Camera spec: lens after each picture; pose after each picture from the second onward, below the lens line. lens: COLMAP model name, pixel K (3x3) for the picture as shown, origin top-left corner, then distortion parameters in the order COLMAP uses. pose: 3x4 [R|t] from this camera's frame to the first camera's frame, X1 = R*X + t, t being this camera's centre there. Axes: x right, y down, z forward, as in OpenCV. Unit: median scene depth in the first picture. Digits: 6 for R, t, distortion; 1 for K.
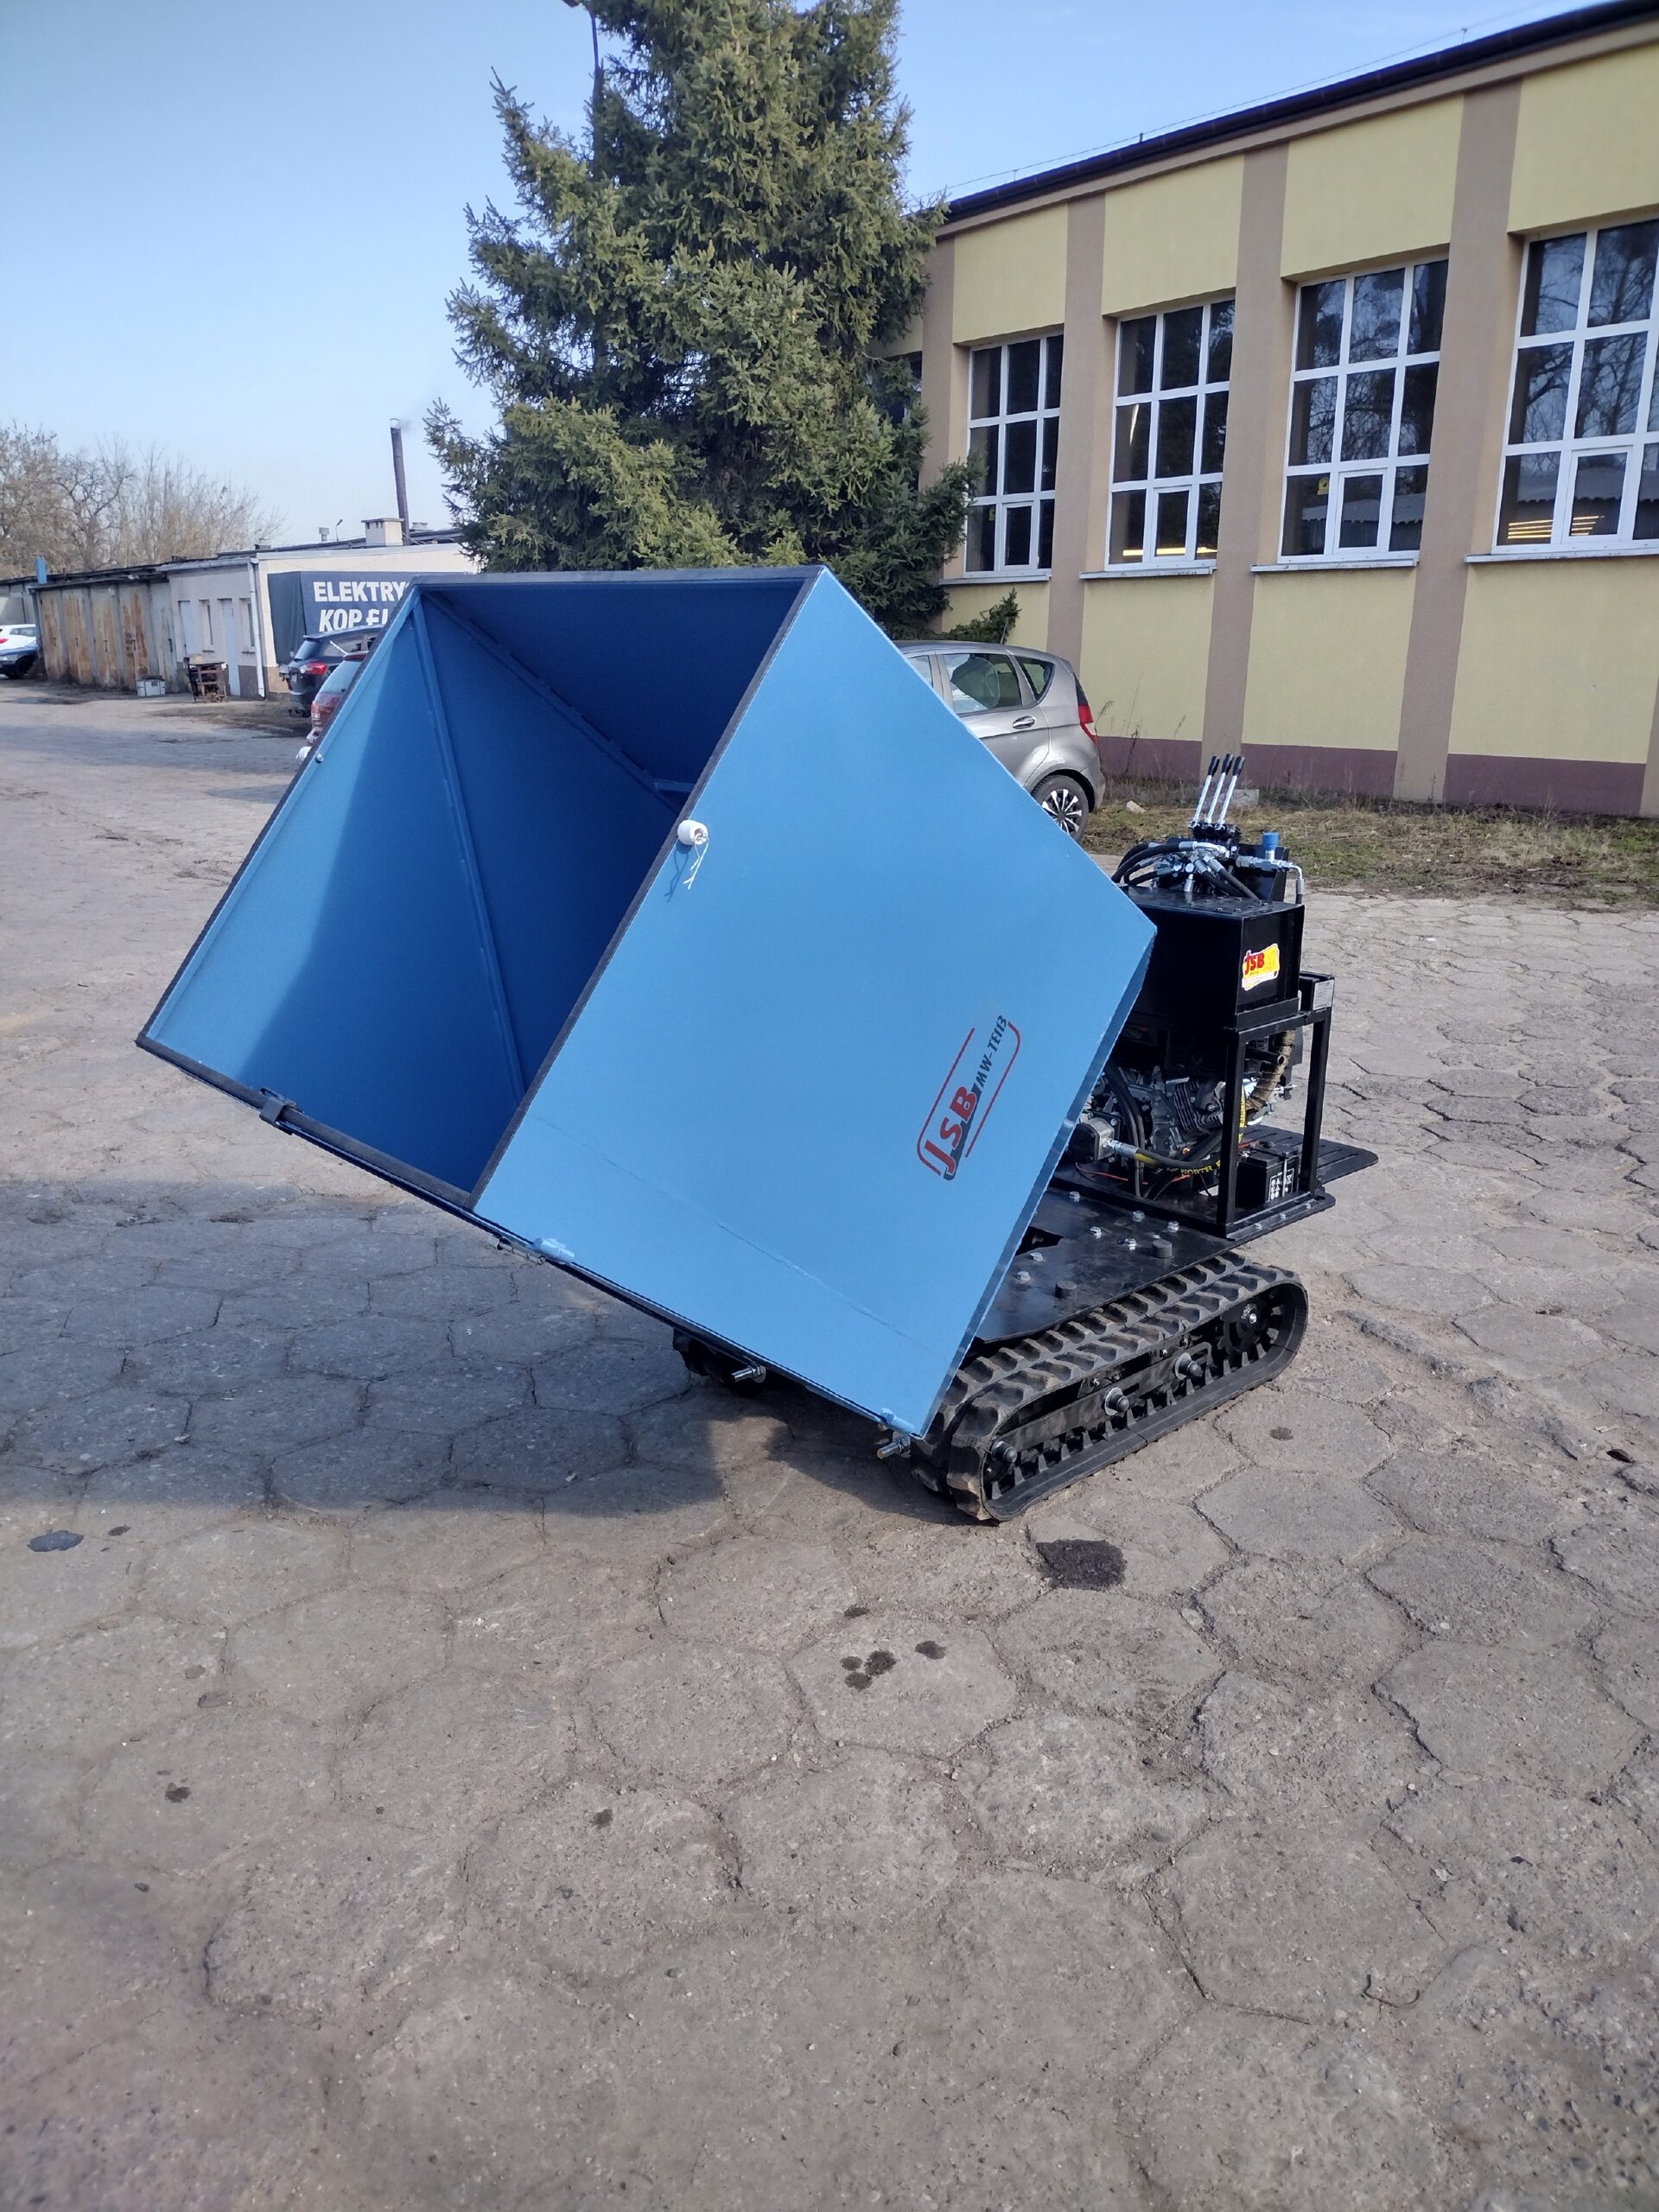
lens RADIAL K [[1585.0, 0, 816.1], [0, 1585.0, 1204.5], [0, 0, 1]] dist [0.072902, -0.118850]
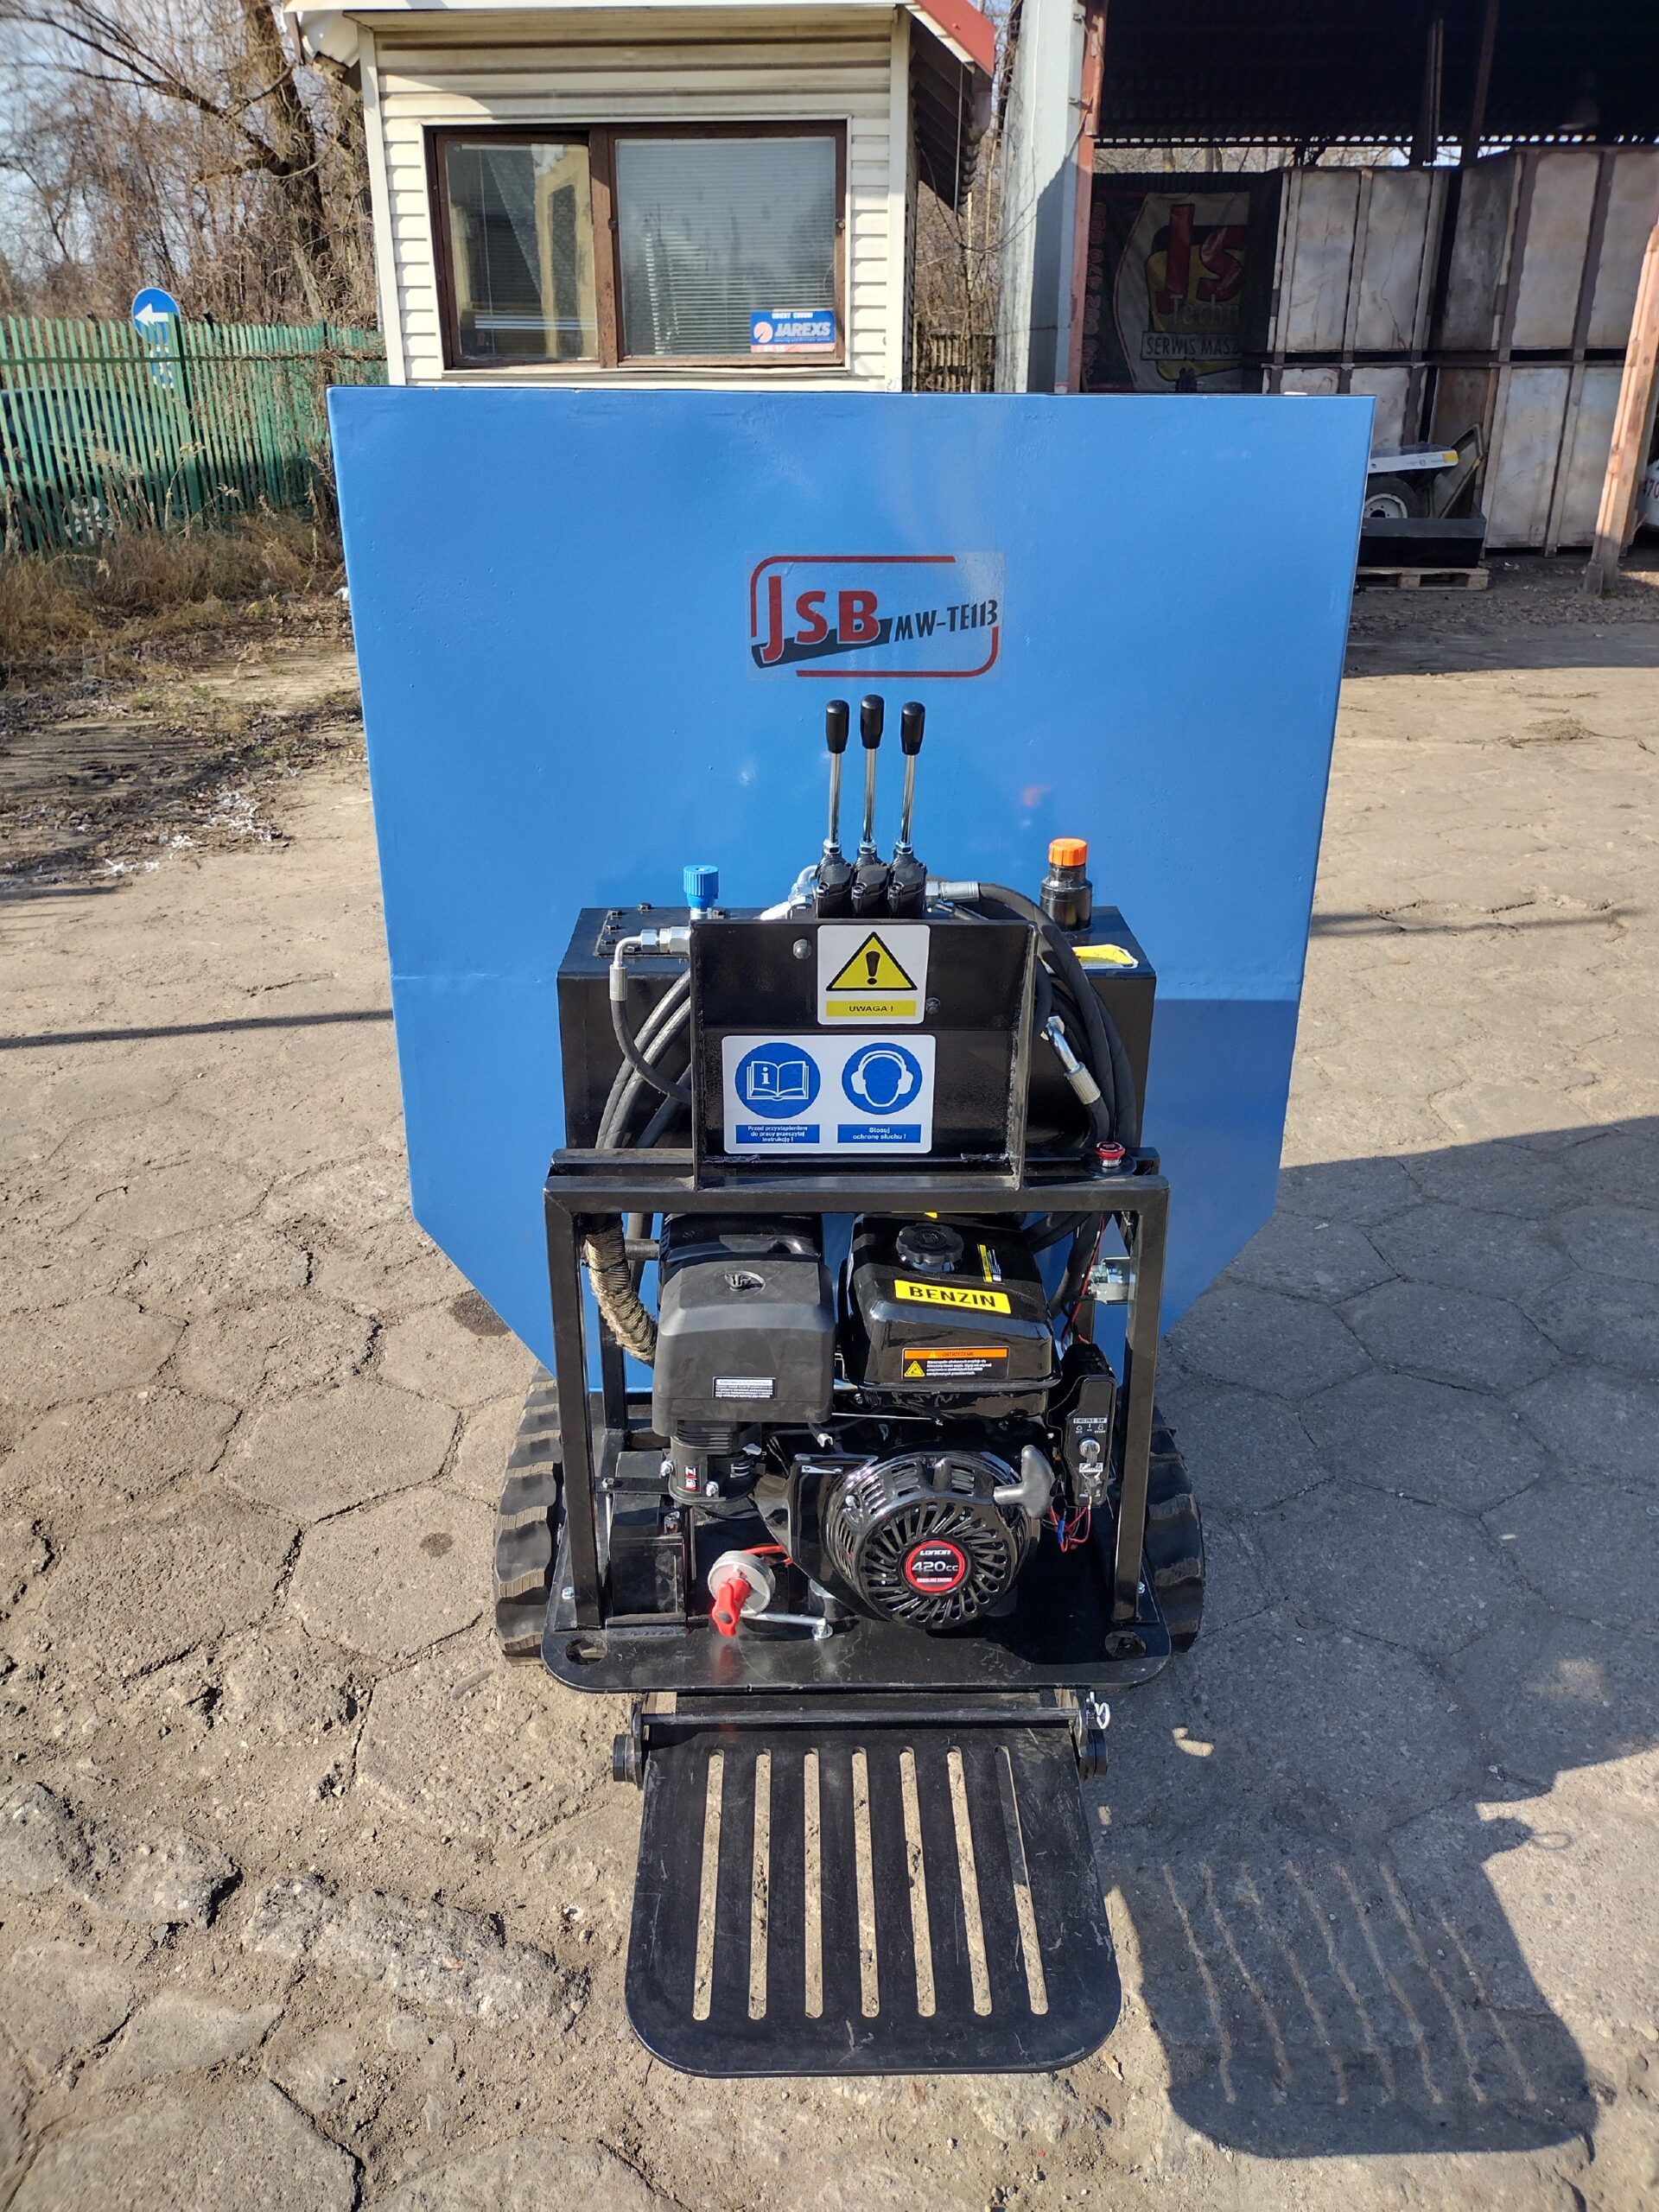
lens RADIAL K [[1667.5, 0, 829.5], [0, 1667.5, 1106.0], [0, 0, 1]] dist [0.045624, -0.061611]
pose [[-0.653129, 0.297705, -0.696272, 0.607574], [-0.258502, 0.776590, 0.574530, -0.456029], [0.711758, 0.555230, -0.430256, 1.274680]]
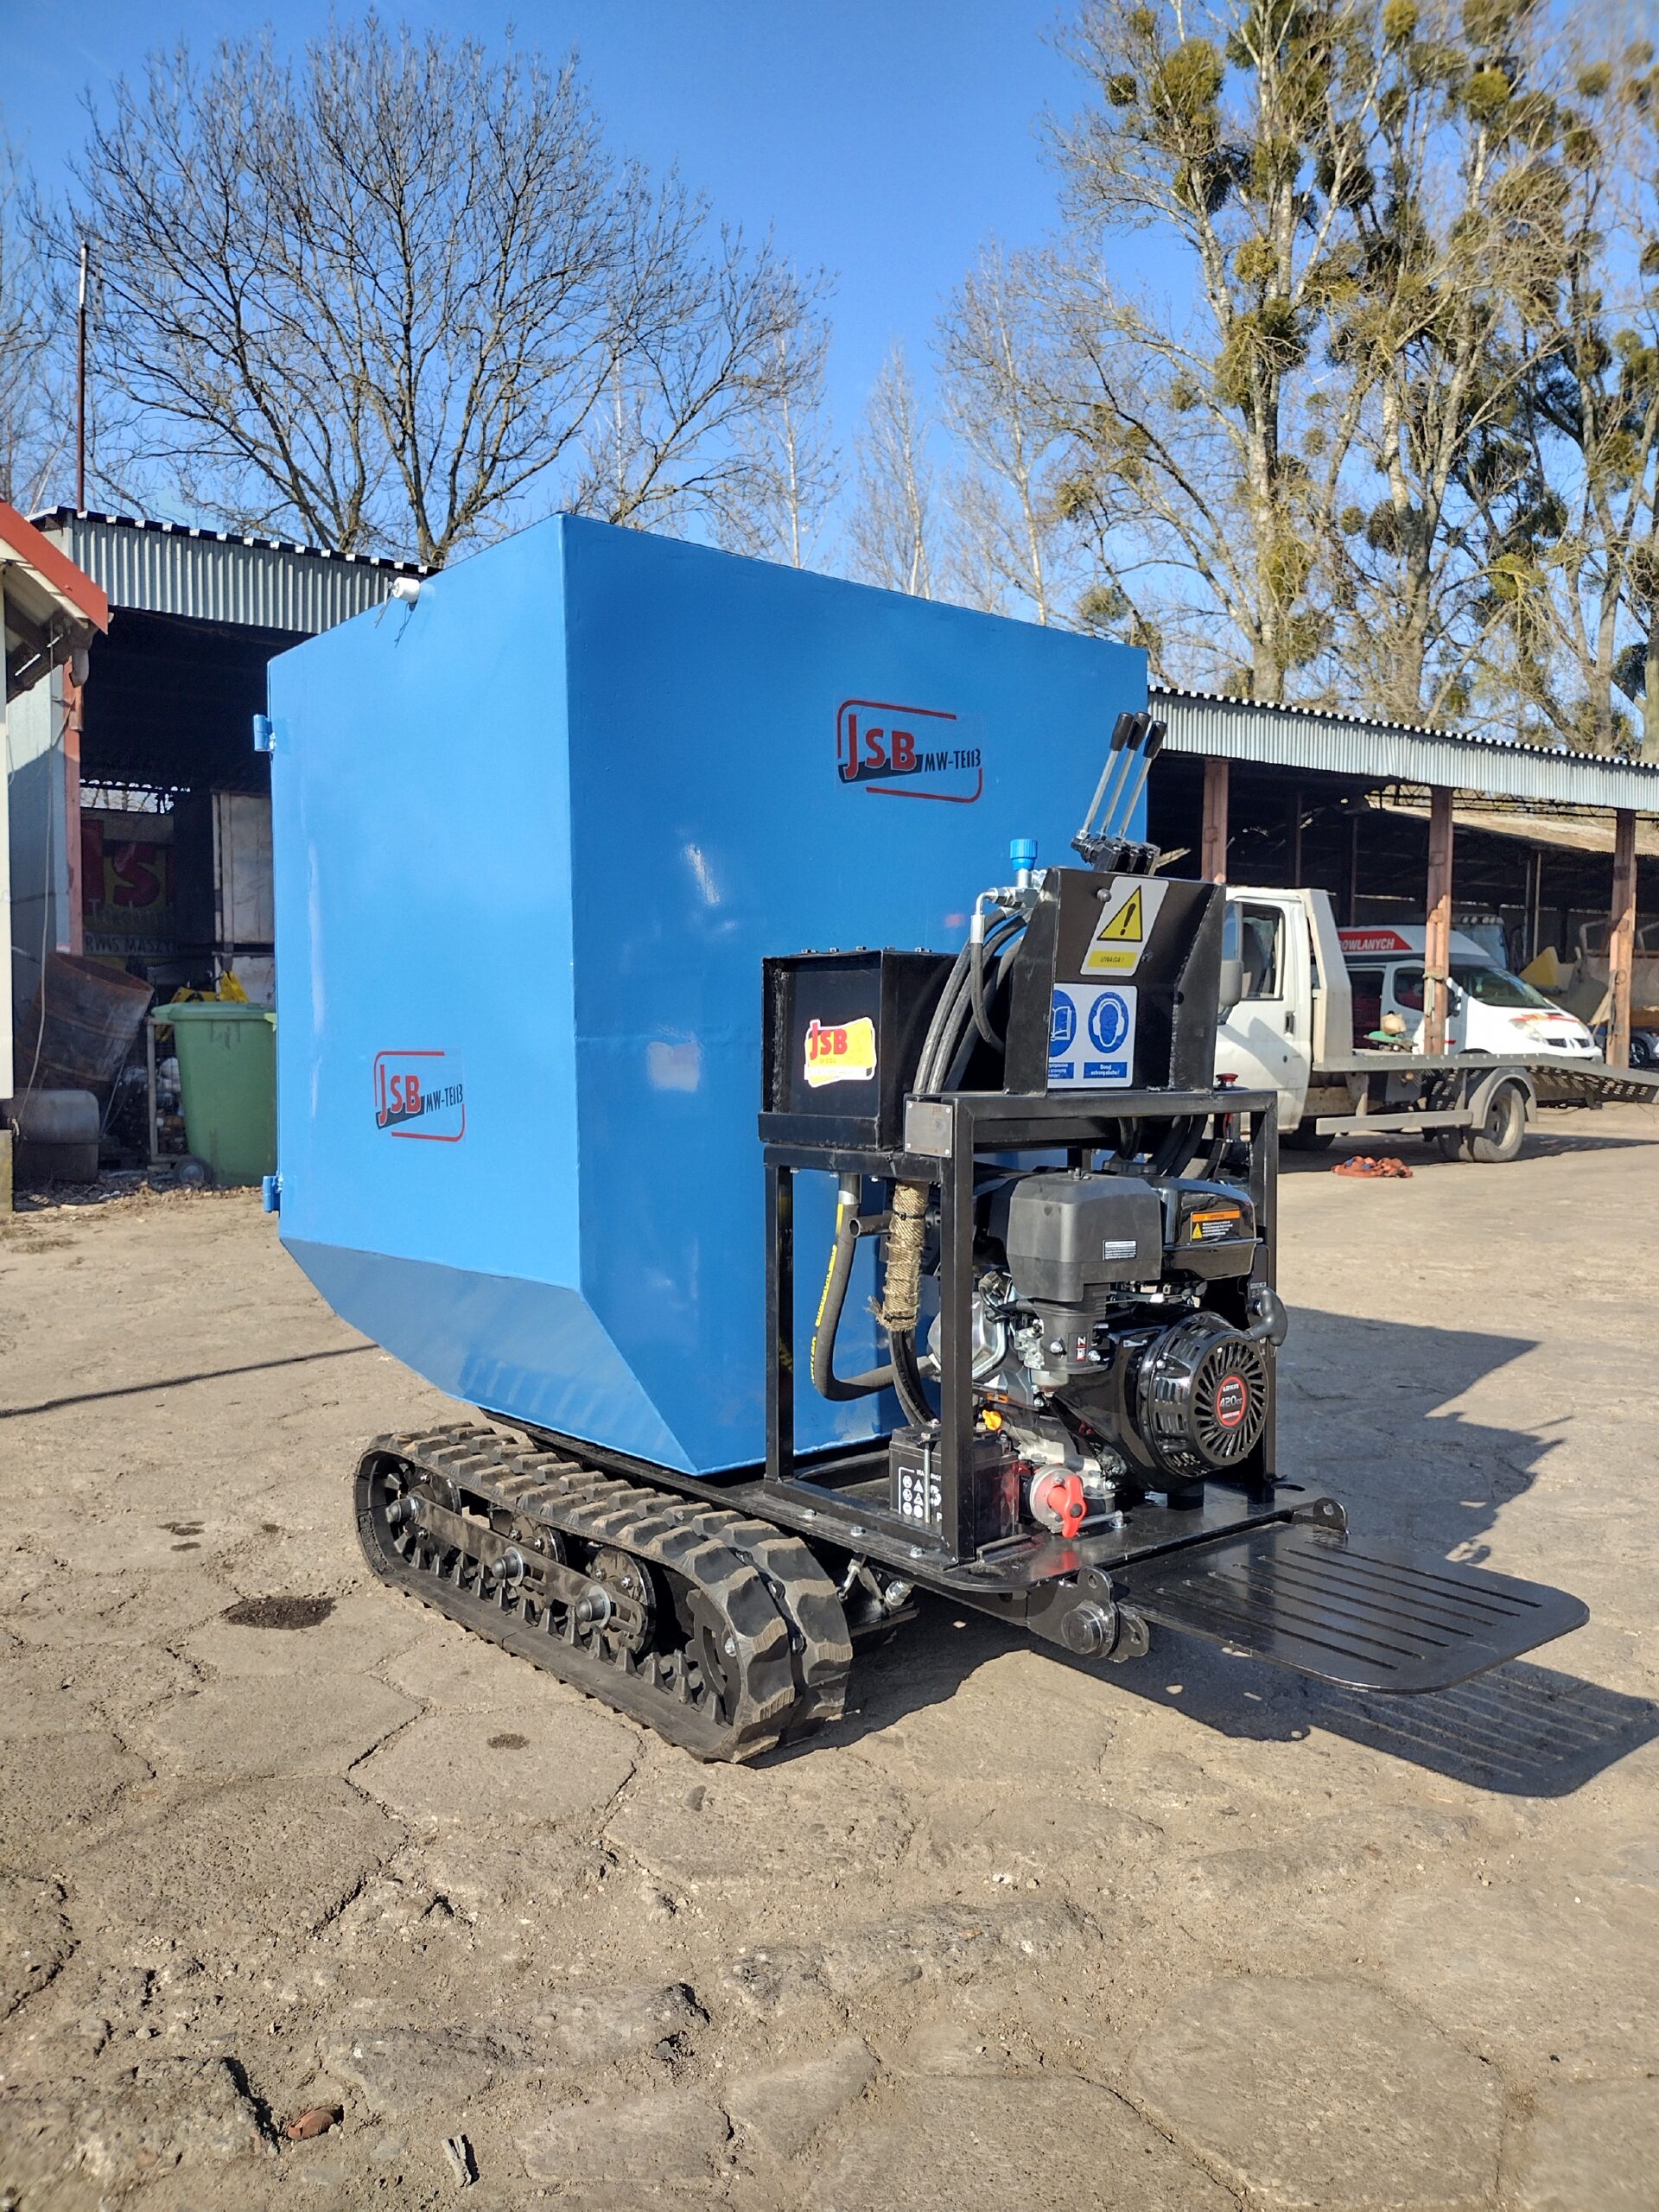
lens RADIAL K [[1667.9, 0, 826.8], [0, 1667.9, 1117.8], [0, 0, 1]] dist [0.060903, -0.076026]
pose [[-0.040617, 0.048468, -0.997999, 0.890739], [-0.336879, 0.939676, 0.059346, -0.158891], [0.940671, 0.338616, -0.021839, 1.001587]]
